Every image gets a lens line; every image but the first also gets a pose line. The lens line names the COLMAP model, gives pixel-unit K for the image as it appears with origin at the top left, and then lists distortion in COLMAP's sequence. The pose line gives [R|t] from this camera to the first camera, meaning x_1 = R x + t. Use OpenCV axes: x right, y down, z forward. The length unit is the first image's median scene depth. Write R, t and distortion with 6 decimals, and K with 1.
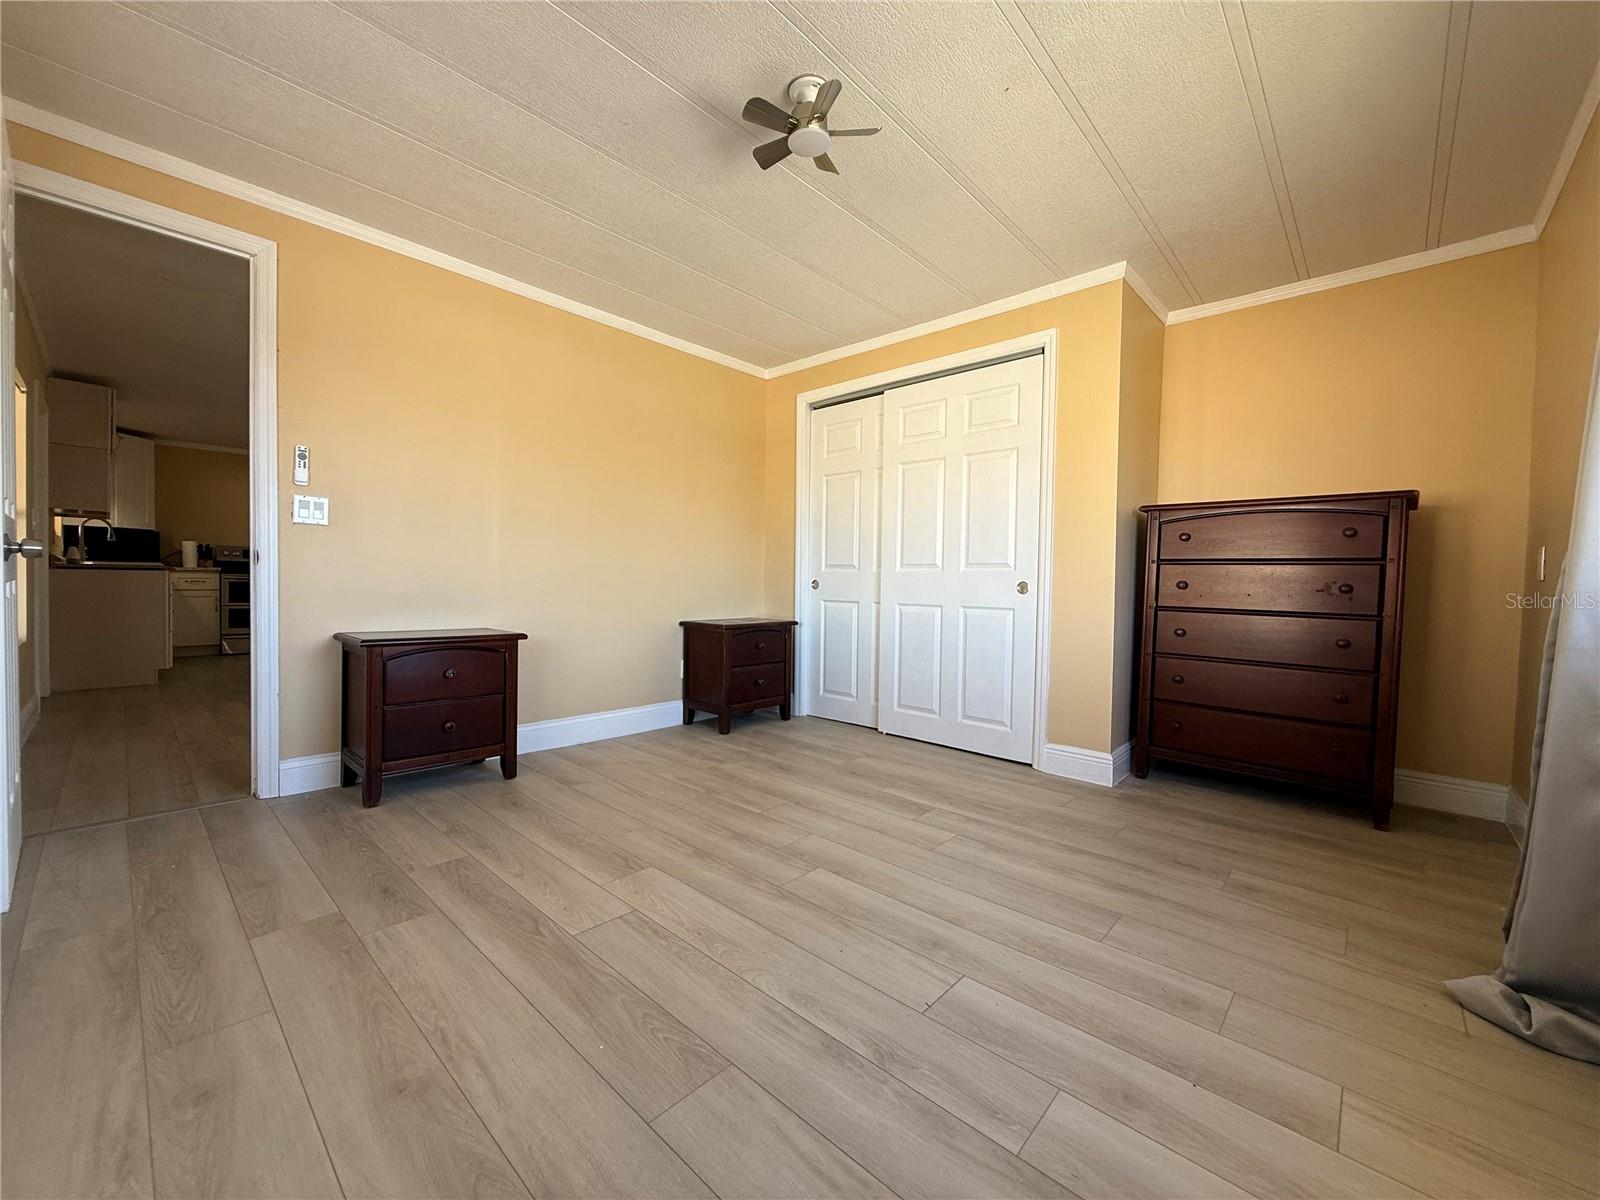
lens RADIAL K [[637.4, 0, 795.6], [0, 637.4, 597.0], [0, 0, 1]] dist [-0.002022, 0.000771]
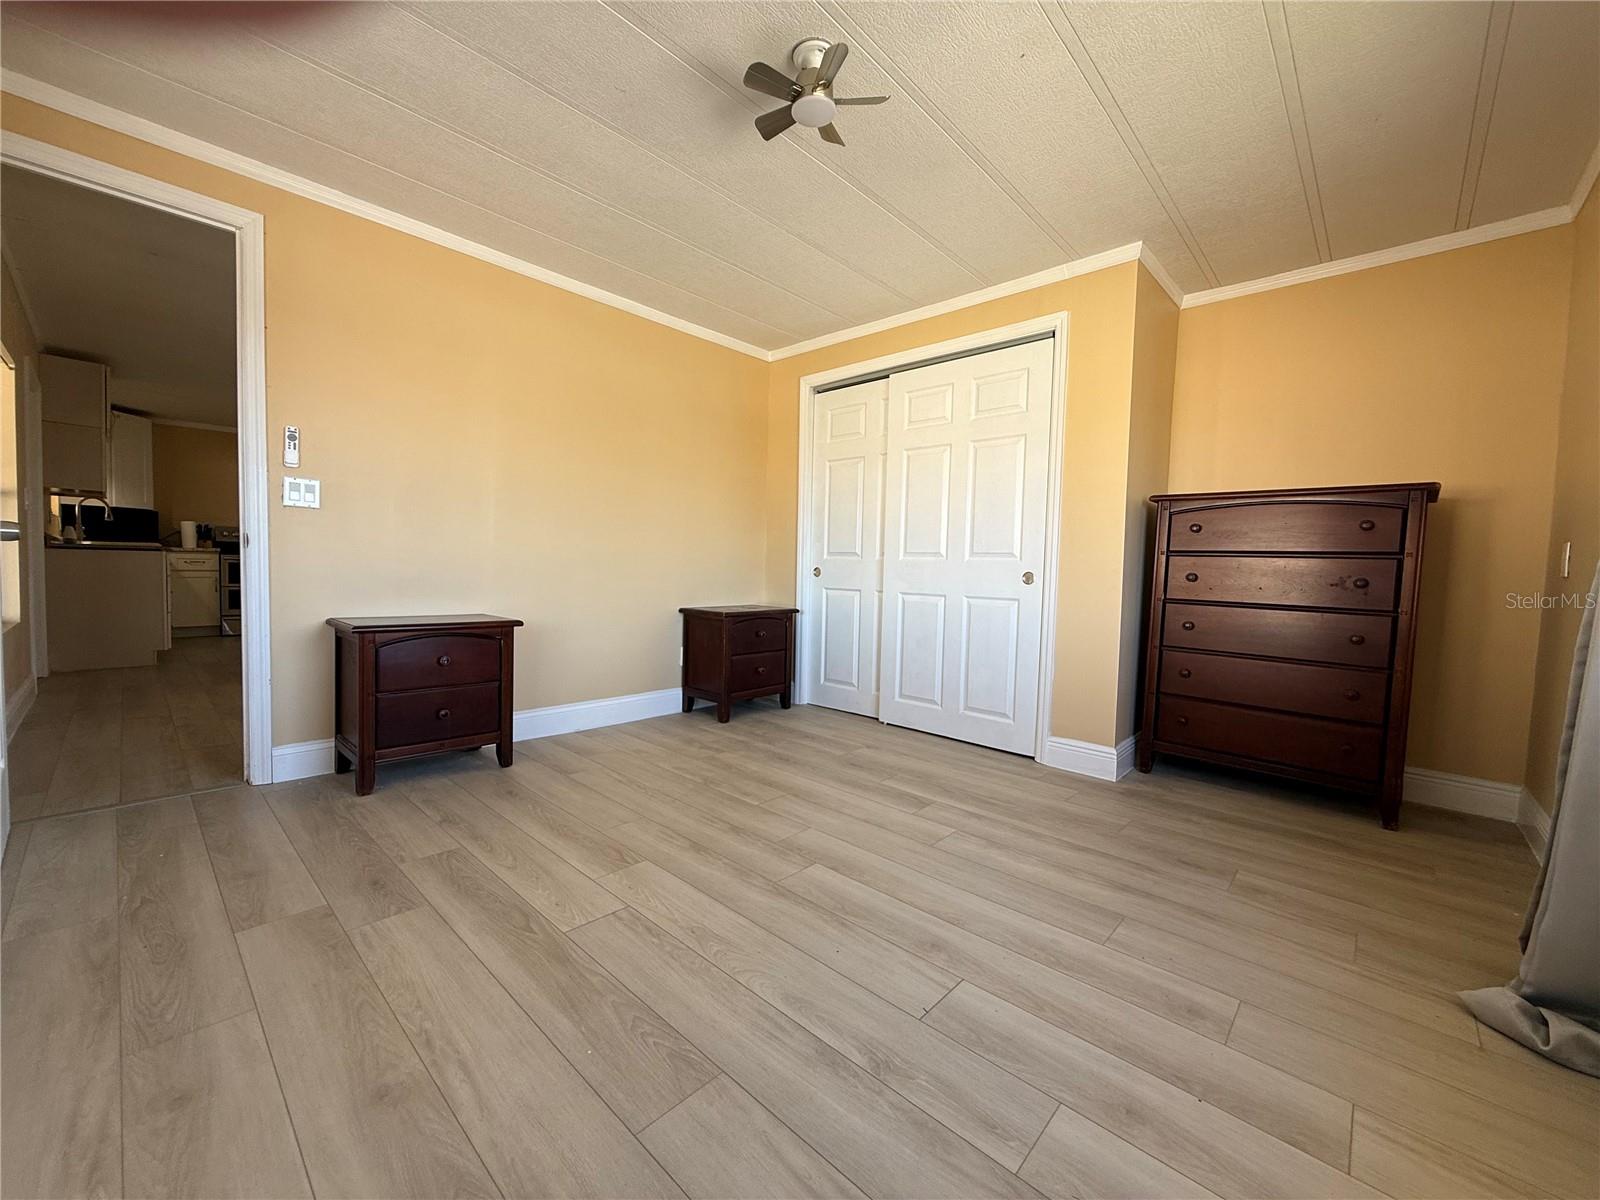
lens RADIAL K [[637.4, 0, 795.6], [0, 637.4, 597.0], [0, 0, 1]] dist [-0.002022, 0.000771]
pose [[0.999945, 0.009559, -0.004398, 0.004045], [-0.009450, 0.999659, 0.024360, -0.007915], [0.004629, -0.024317, 0.999694, 0.022953]]
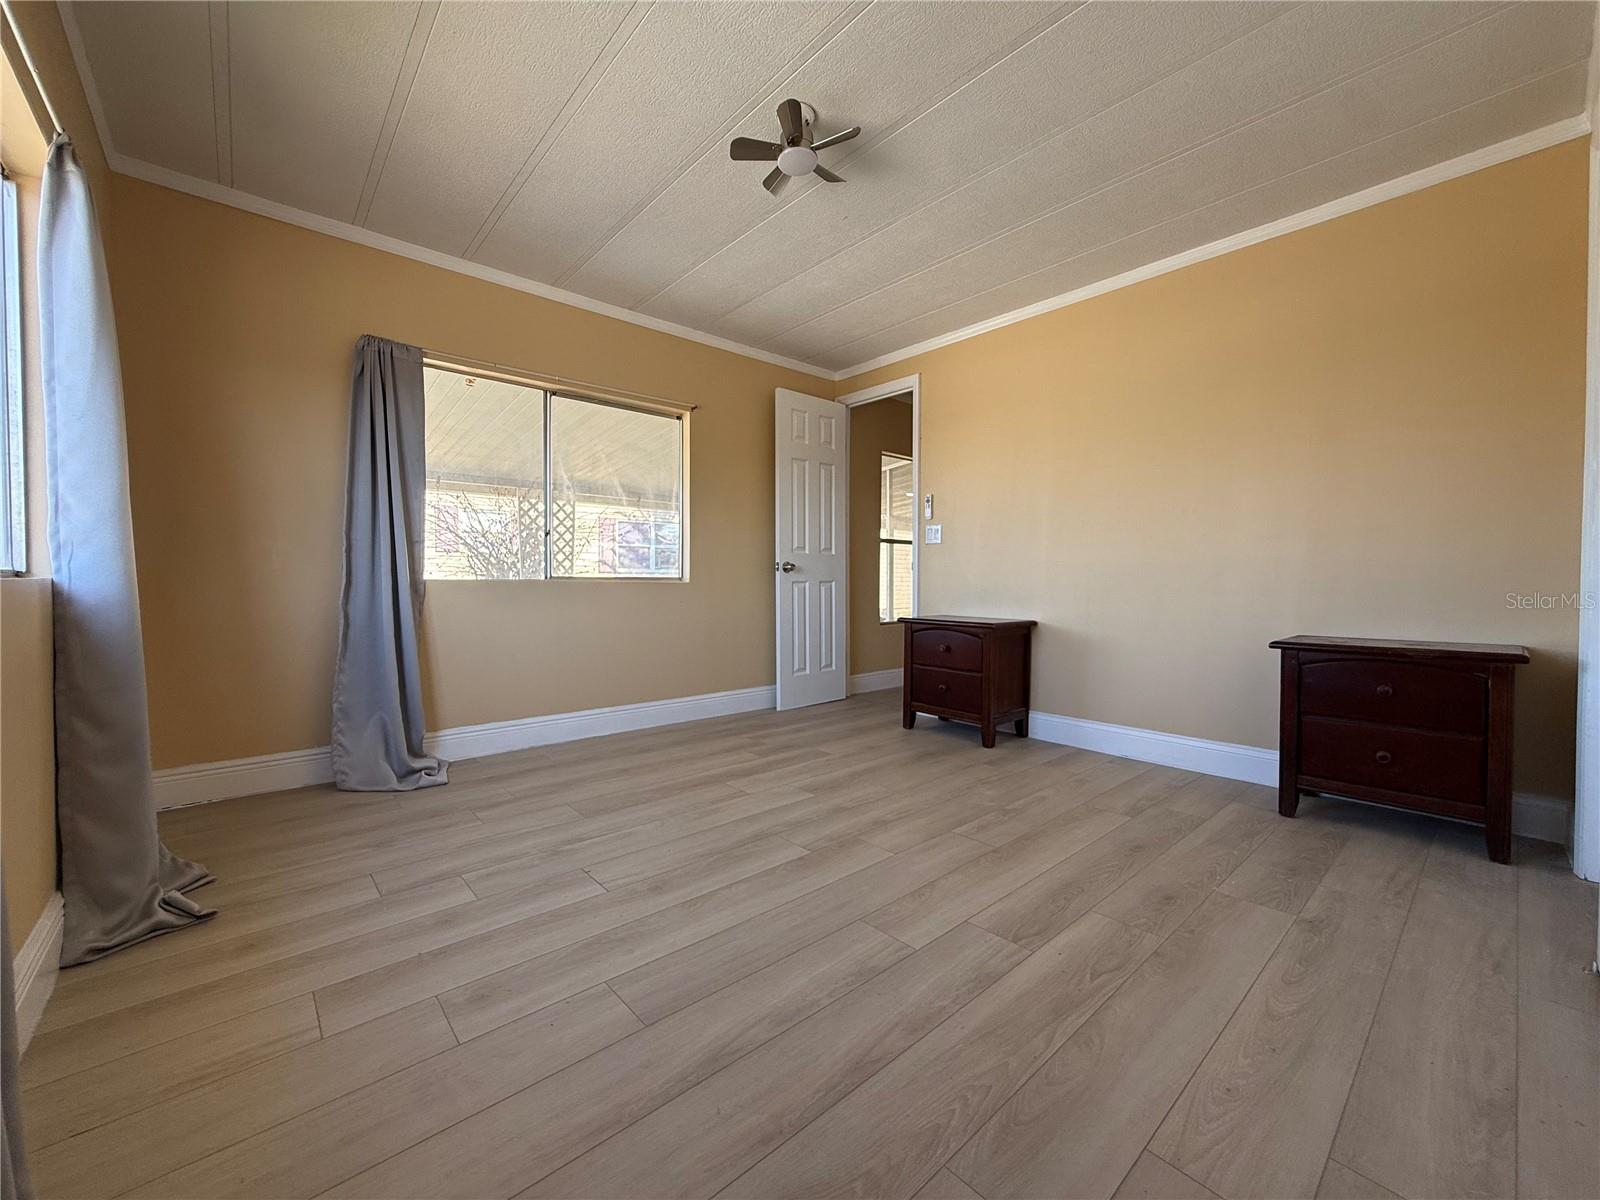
lens RADIAL K [[637.4, 0, 795.6], [0, 637.4, 597.0], [0, 0, 1]] dist [-0.002022, 0.000771]
pose [[-0.104177, 0.007016, -0.994534, 0.877501], [-0.027081, 0.999584, 0.009888, 0.009891], [0.994190, 0.027963, -0.103944, 0.901338]]
